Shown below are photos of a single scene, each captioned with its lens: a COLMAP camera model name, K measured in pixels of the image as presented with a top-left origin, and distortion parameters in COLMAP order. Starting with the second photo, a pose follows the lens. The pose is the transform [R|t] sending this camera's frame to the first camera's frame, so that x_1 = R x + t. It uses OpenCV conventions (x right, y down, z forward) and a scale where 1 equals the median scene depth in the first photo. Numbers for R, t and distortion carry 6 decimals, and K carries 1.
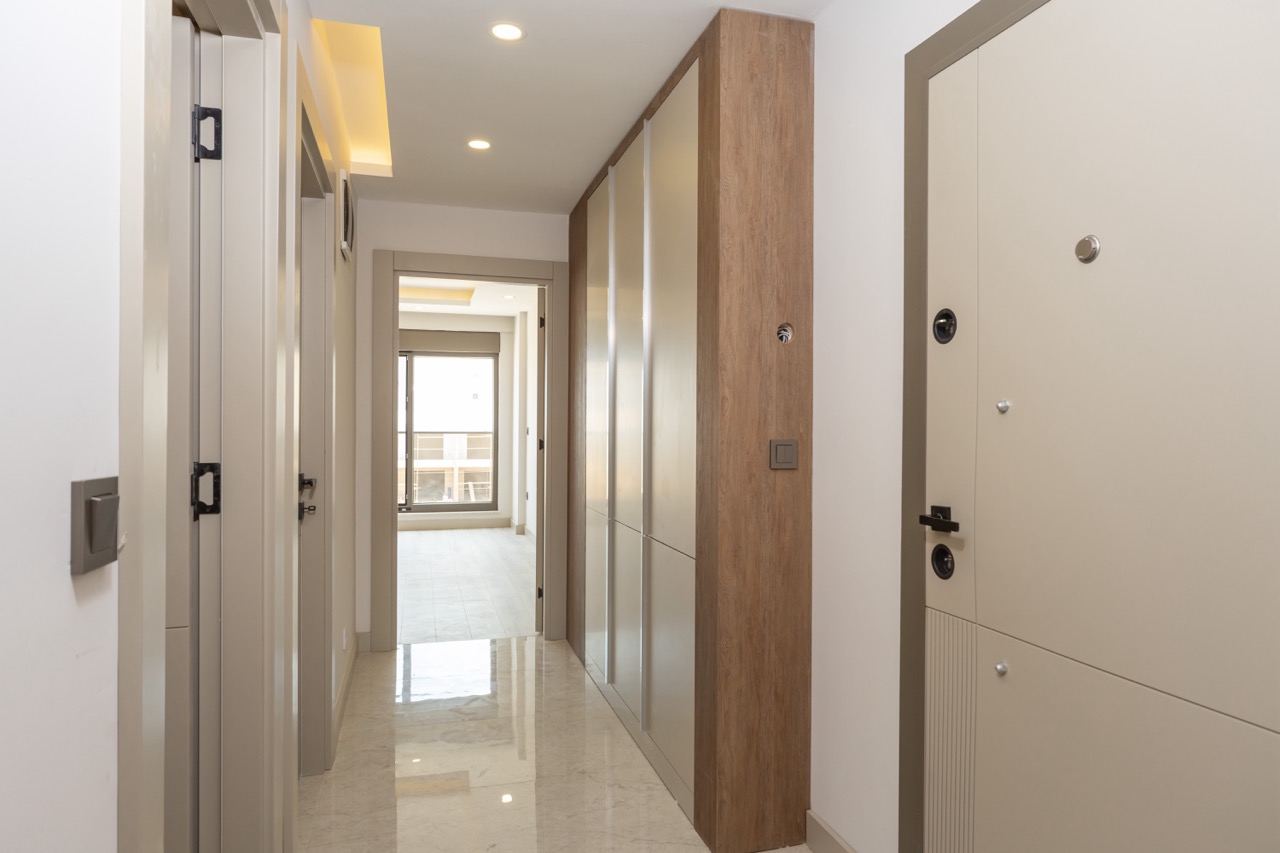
lens RADIAL K [[809.3, 0, 639.7], [0, 809.3, 426.3], [0, 0, 1]] dist [-0.002355, -0.000053]
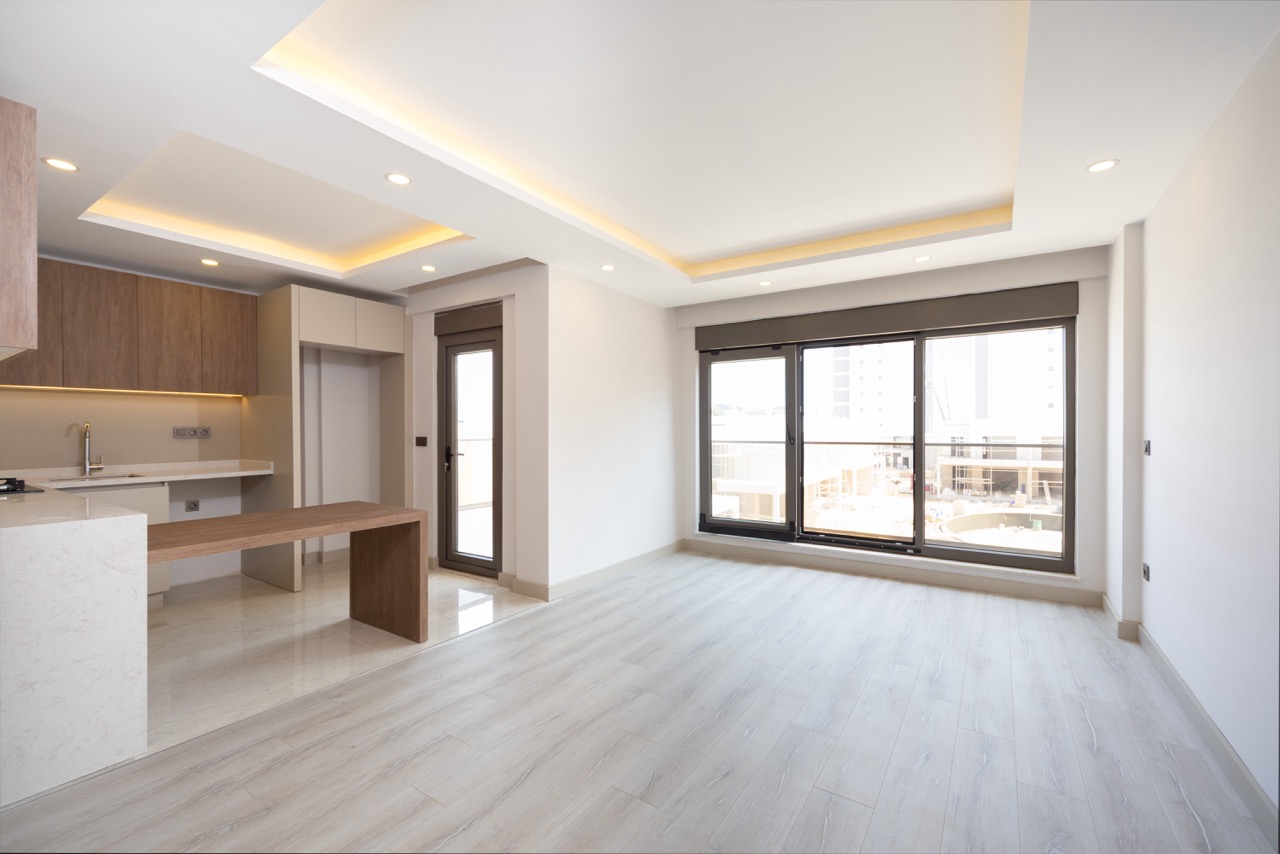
lens RADIAL K [[534.7, 0, 637.8], [0, 534.7, 429.8], [0, 0, 1]] dist [0.000153, 0.000036]
pose [[0.652089, -0.004841, -0.758127, -0.083596], [0.002976, 0.999988, -0.003826, -0.004166], [0.758136, 0.000239, 0.652096, 0.484465]]
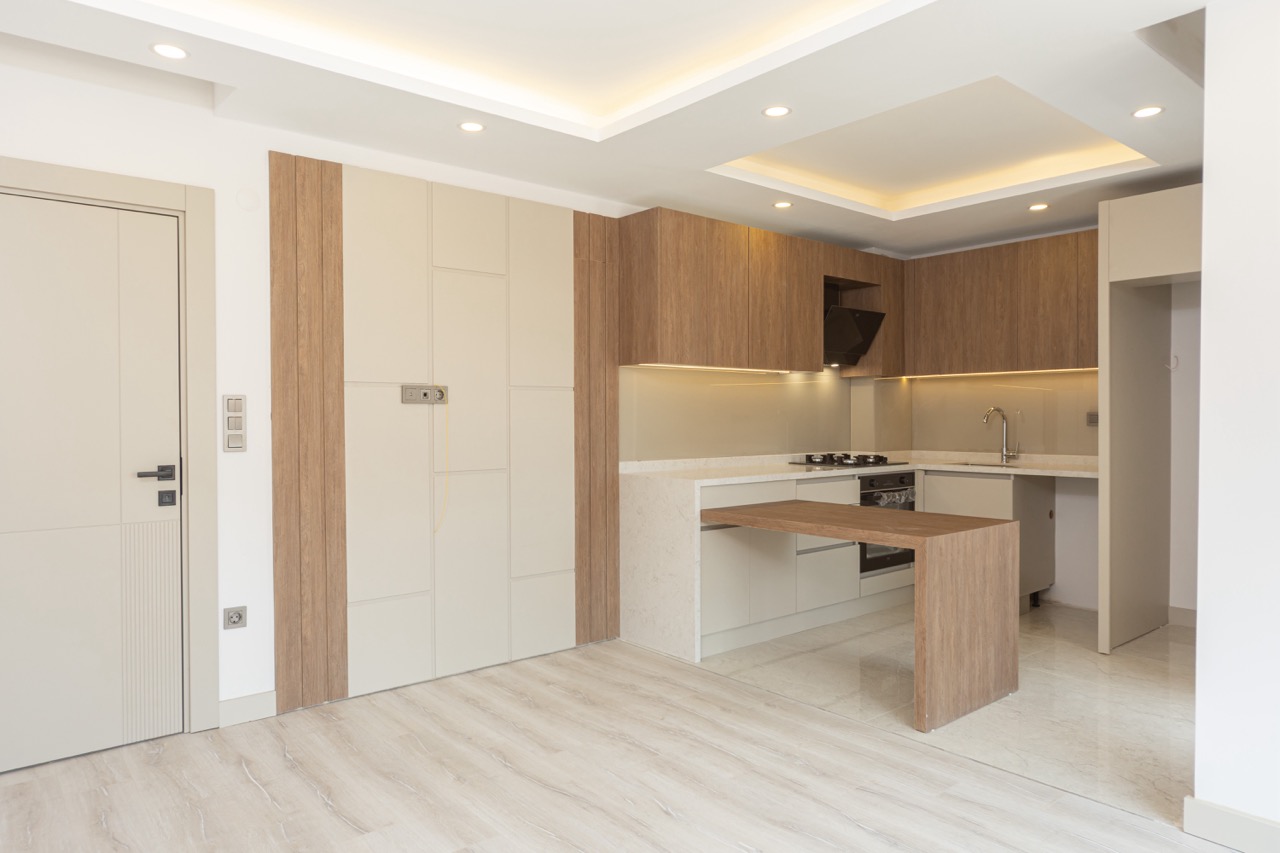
lens RADIAL K [[824.3, 0, 642.6], [0, 824.3, 426.0], [0, 0, 1]] dist [-0.000382, 0.000262]
pose [[-0.911597, 0.001023, -0.411085, -0.231122], [-0.003896, 0.999930, 0.011127, -0.005310], [0.411068, 0.011745, -0.911529, 1.092151]]
